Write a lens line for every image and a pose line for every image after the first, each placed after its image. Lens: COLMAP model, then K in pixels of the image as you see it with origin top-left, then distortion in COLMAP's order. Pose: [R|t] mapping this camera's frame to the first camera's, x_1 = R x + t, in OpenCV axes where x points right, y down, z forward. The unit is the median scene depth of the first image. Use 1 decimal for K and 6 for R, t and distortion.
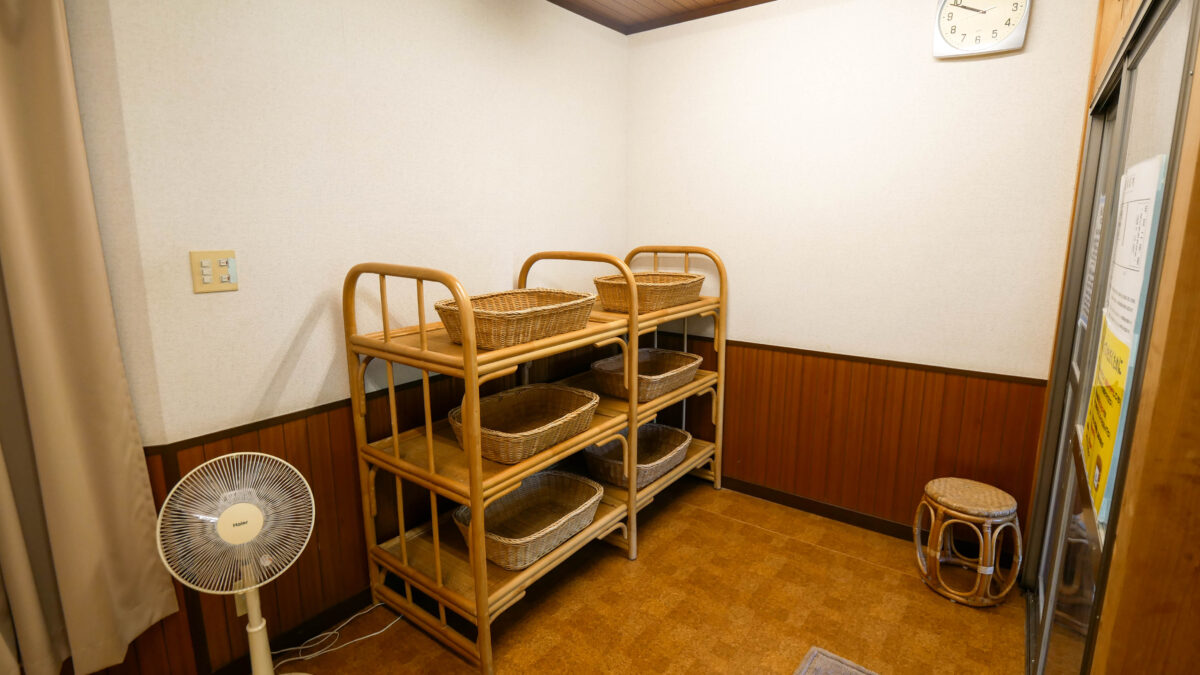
lens RADIAL K [[579.8, 0, 602.7], [0, 579.8, 327.0], [0, 0, 1]] dist [-0.003689, -0.000183]
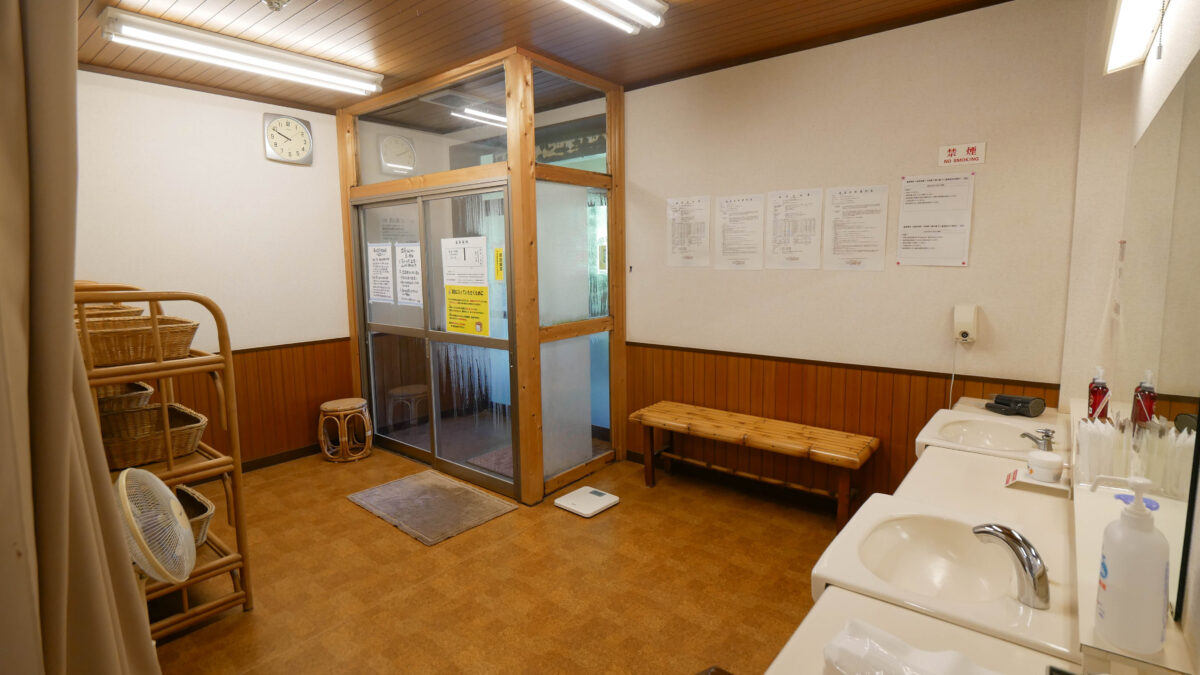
lens RADIAL K [[579.8, 0, 606.8], [0, 579.8, 333.9], [0, 0, 1]] dist [-0.003689, -0.000183]
pose [[0.047136, -0.127718, 0.990690, -1.144674], [0.192417, 0.974378, 0.116460, 0.023185], [-0.980181, 0.185136, 0.070503, 0.021048]]
